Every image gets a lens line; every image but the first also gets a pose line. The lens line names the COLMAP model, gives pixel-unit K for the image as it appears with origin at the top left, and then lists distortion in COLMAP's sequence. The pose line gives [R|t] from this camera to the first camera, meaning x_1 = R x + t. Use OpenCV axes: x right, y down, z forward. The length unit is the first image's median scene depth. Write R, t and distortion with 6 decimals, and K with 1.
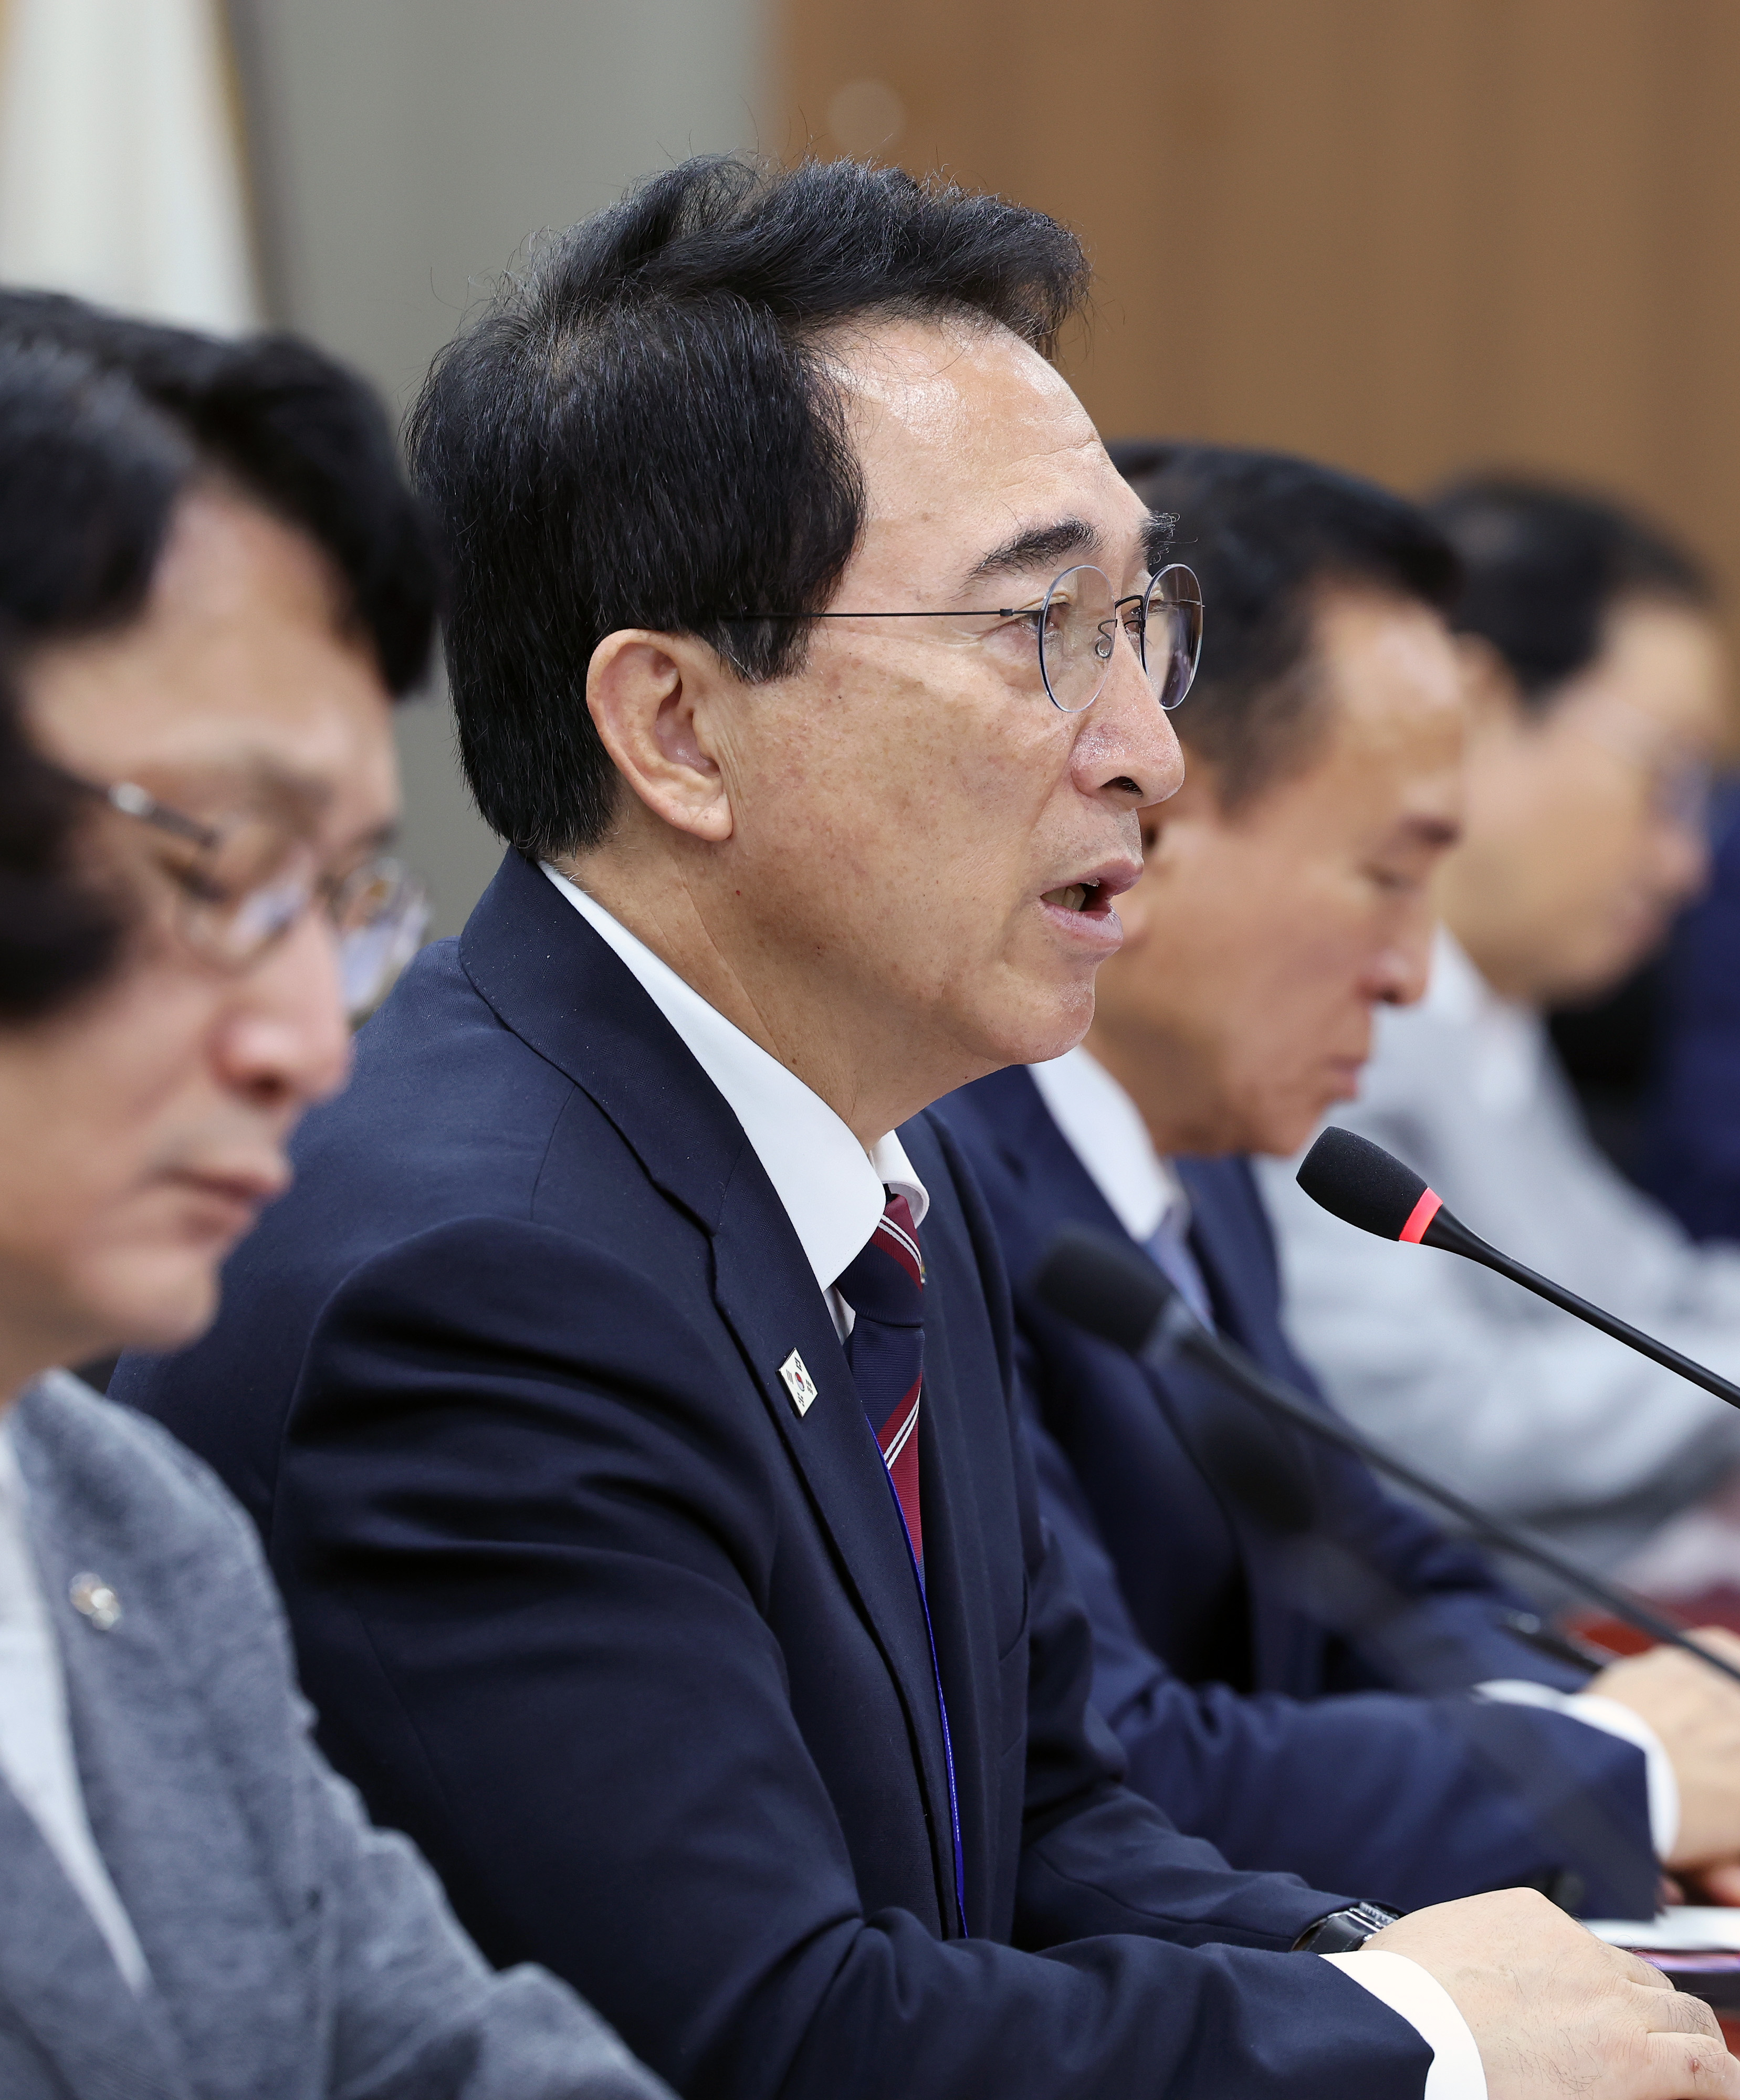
lens RADIAL K [[14873.5, 0, 881.5], [0, 14873.5, 1062.4], [0, 0, 1]] dist [3.124413, 0.000000]
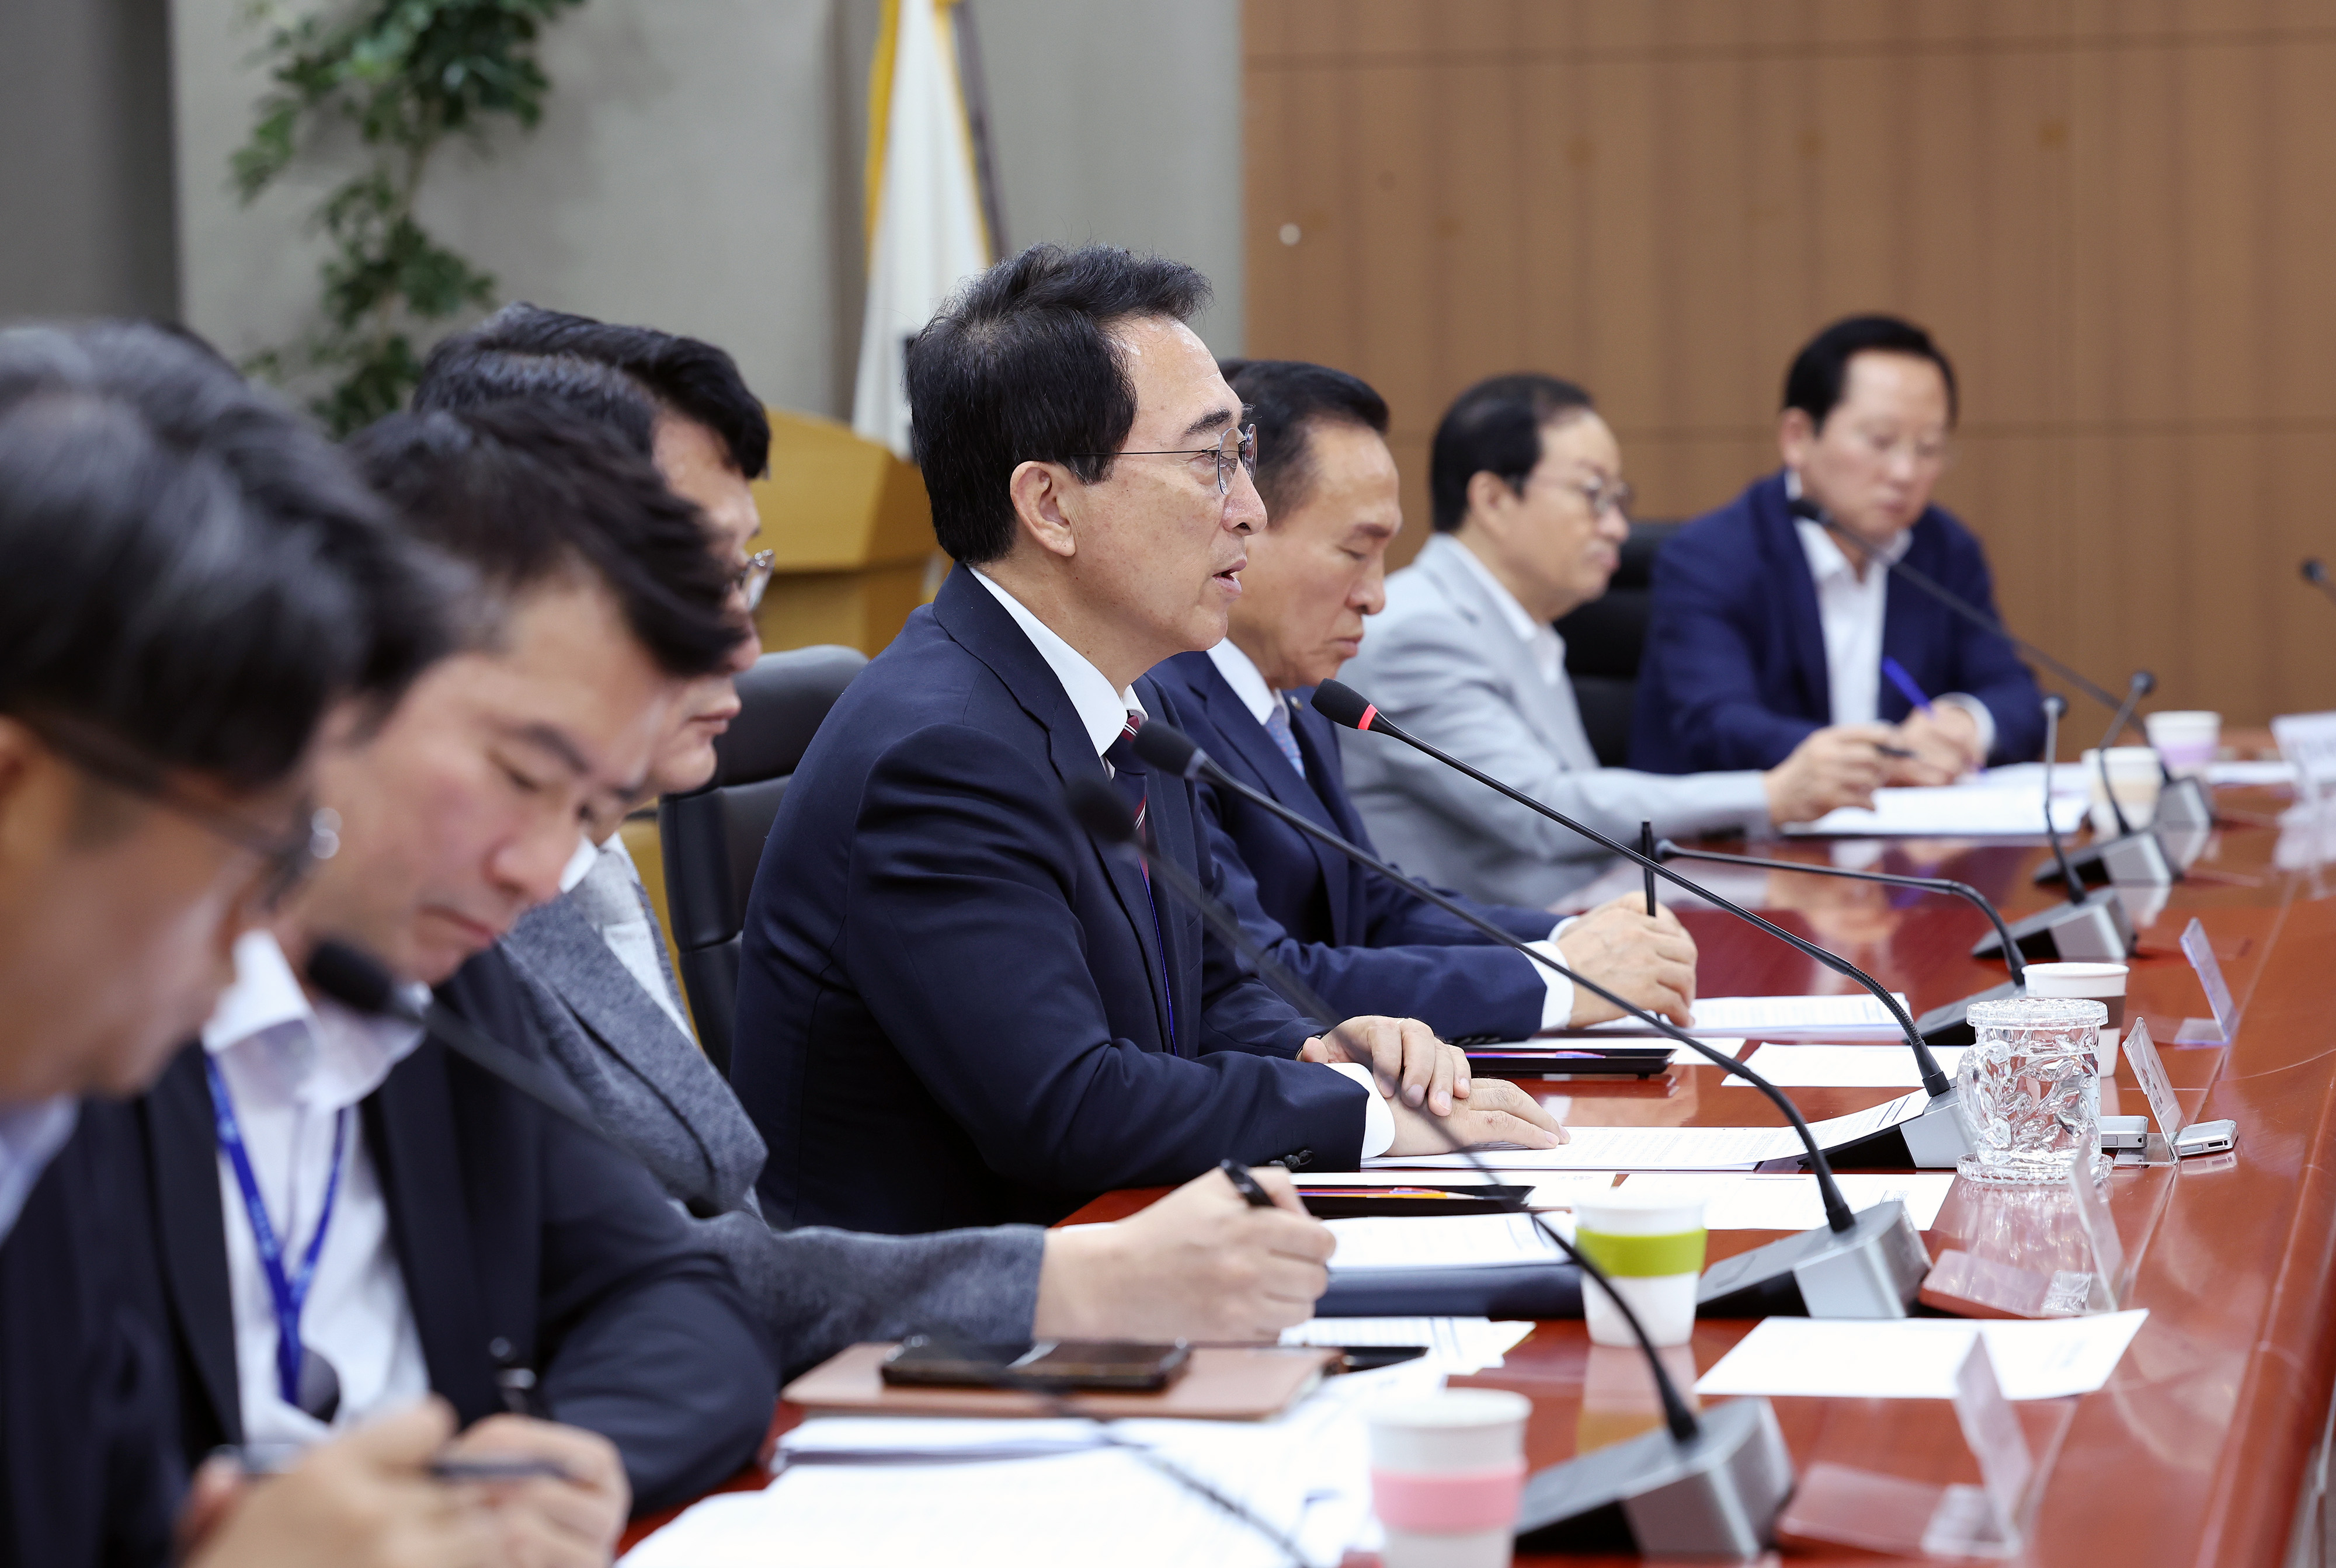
lens RADIAL K [[8122.3, 0, 1165.6], [0, 8122.3, 782.7], [0, 0, 1]] dist [-0.031668, 0.000000]
pose [[0.999219, -0.011710, 0.037737, -0.041471], [0.010722, 0.999597, 0.026267, -0.012570], [-0.038029, -0.025842, 0.998942, -0.187818]]
